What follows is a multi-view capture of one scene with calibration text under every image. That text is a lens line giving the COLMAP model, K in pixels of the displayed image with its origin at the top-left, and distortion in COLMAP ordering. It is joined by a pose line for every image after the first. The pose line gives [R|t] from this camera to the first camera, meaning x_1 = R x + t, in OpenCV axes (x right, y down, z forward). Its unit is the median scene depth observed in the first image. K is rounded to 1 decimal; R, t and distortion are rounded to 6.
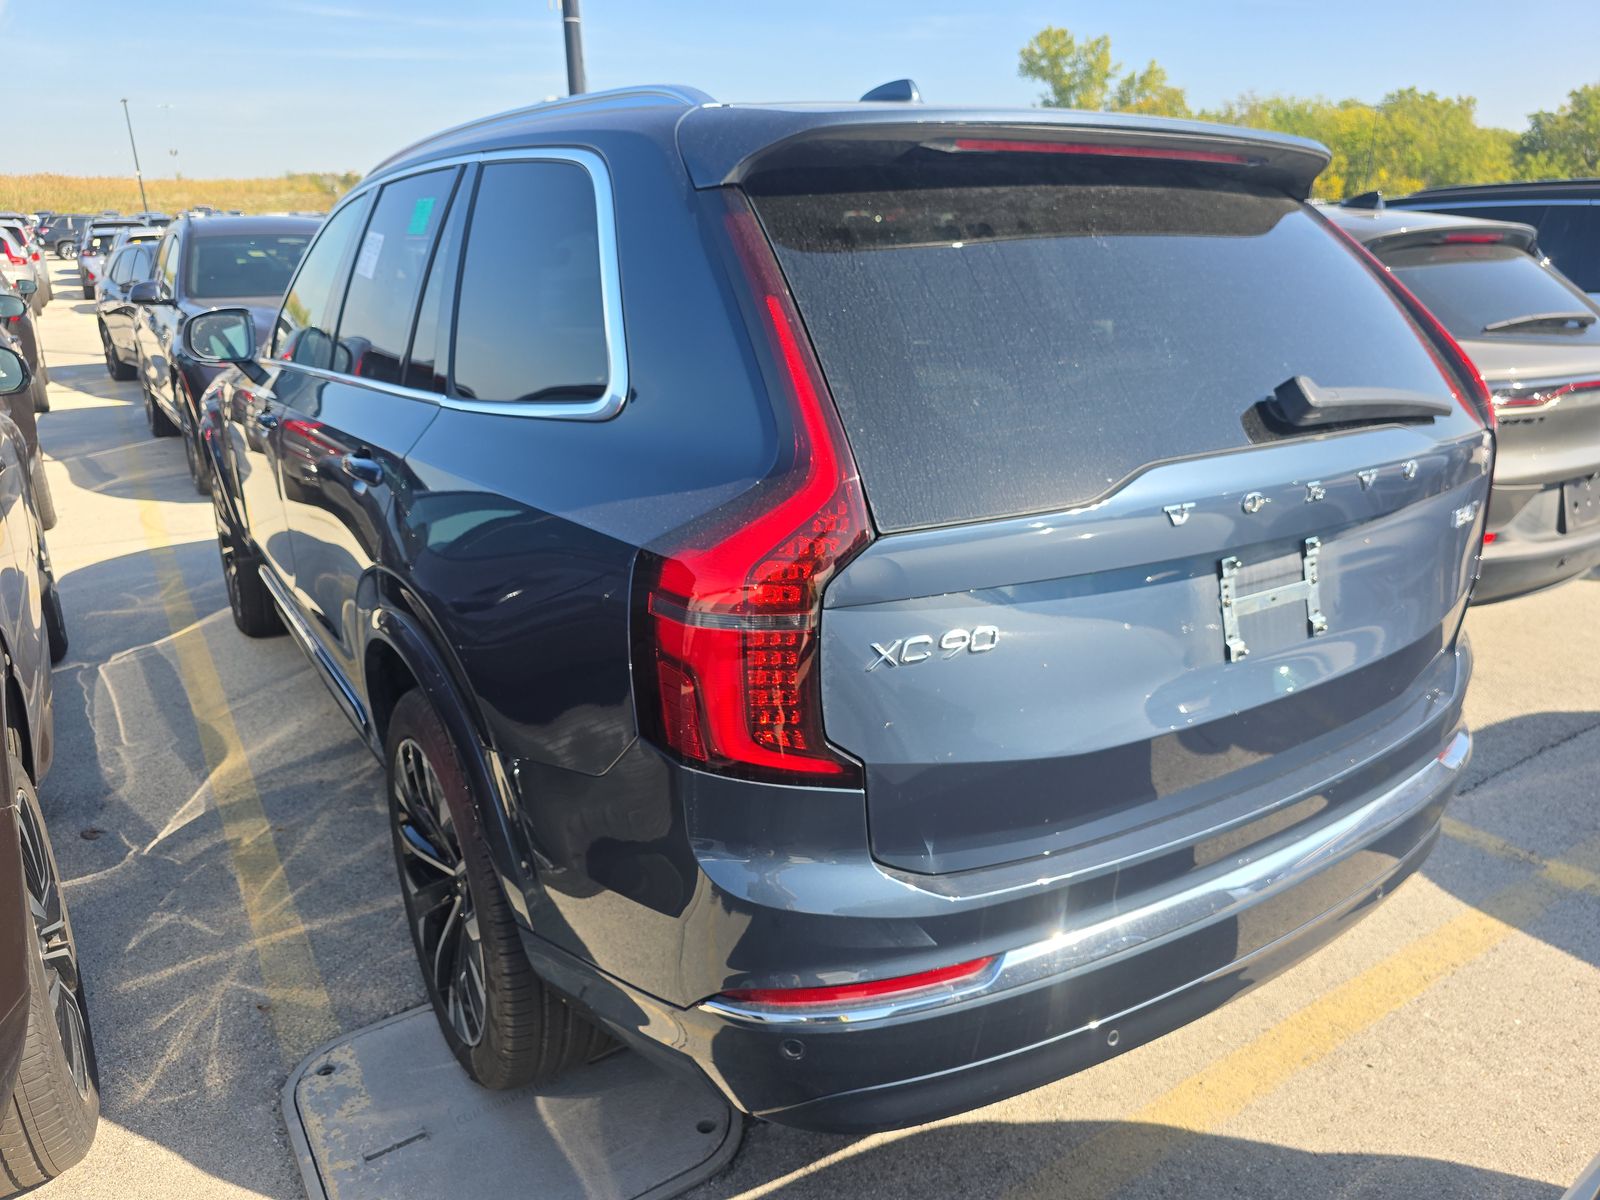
lens RADIAL K [[1093.8, 0, 800.0], [0, 1093.8, 601.5], [0, 0, 1]] dist [0.035894, -0.032943]
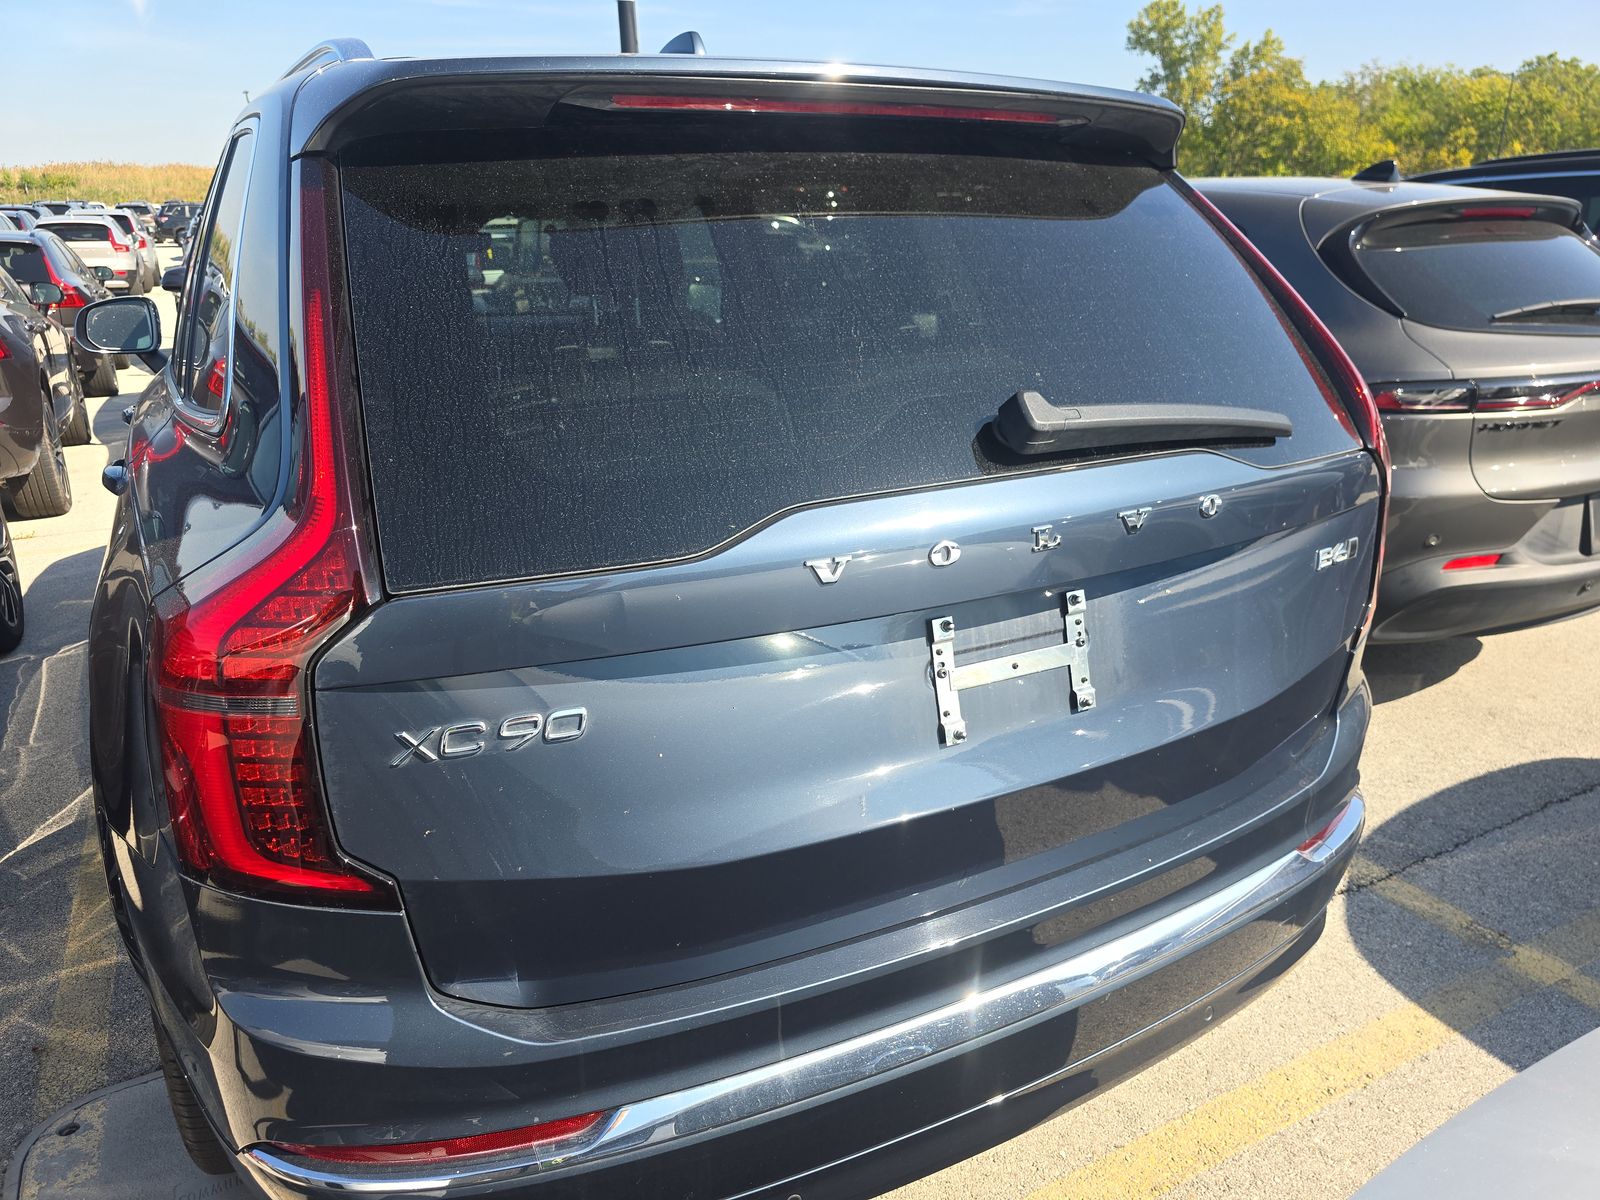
lens RADIAL K [[1093.8, 0, 796.2], [0, 1093.8, 599.1], [0, 0, 1]] dist [0.035894, -0.032943]
pose [[0.996088, 0.020952, -0.085846, 0.231960], [-0.019863, 0.999711, 0.013523, -0.040686], [0.086105, -0.011765, 0.996217, 0.130090]]
